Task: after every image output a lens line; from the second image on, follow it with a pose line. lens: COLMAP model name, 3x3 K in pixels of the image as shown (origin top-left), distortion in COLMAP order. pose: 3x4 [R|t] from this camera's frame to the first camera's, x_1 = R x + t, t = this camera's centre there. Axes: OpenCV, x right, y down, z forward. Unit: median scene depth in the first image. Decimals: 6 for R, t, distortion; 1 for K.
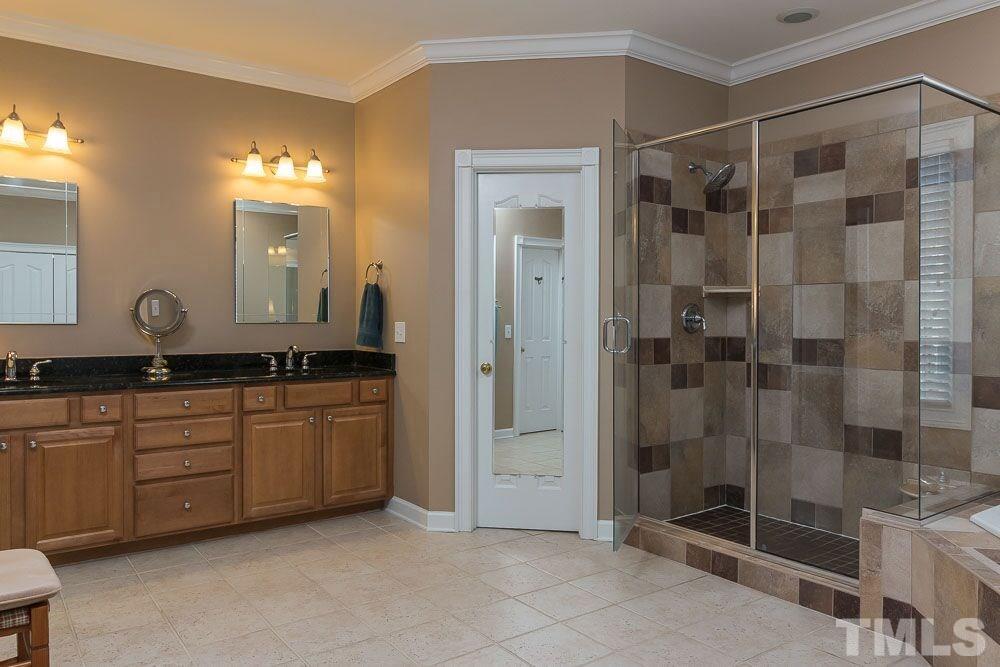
lens RADIAL K [[718.8, 0, 495.3], [0, 718.8, 327.0], [0, 0, 1]] dist [0.001575, 0.003374]
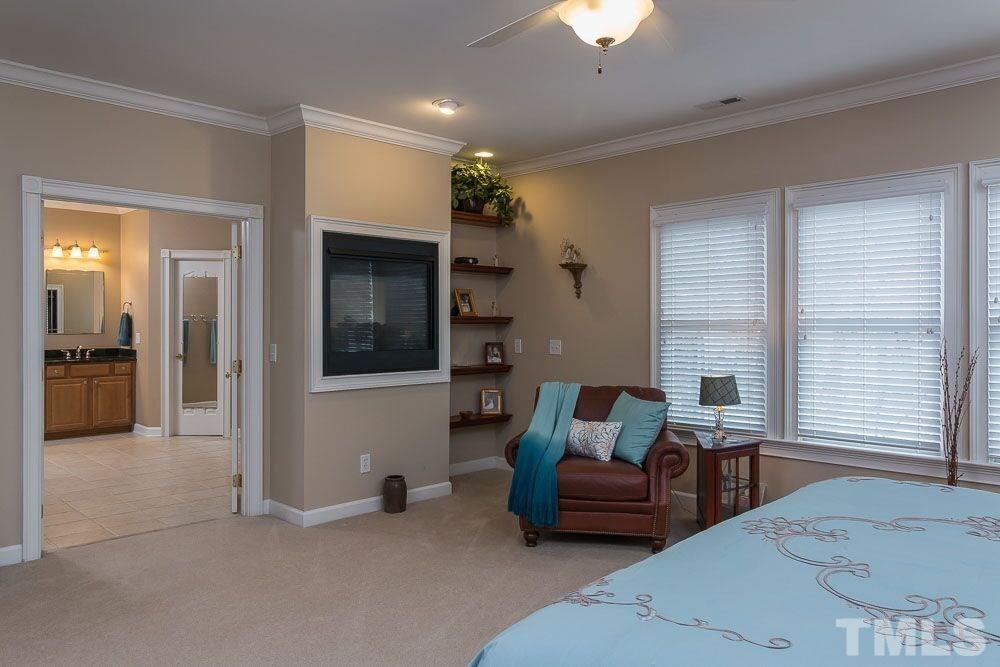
lens RADIAL K [[718.8, 0, 500.0], [0, 718.8, 326.6], [0, 0, 1]] dist [0.001575, 0.003374]
pose [[0.989600, 0.000024, 0.143846, 0.560228], [0.001550, 0.999940, -0.010830, -0.002117], [-0.143838, 0.010940, 0.989541, -1.073183]]
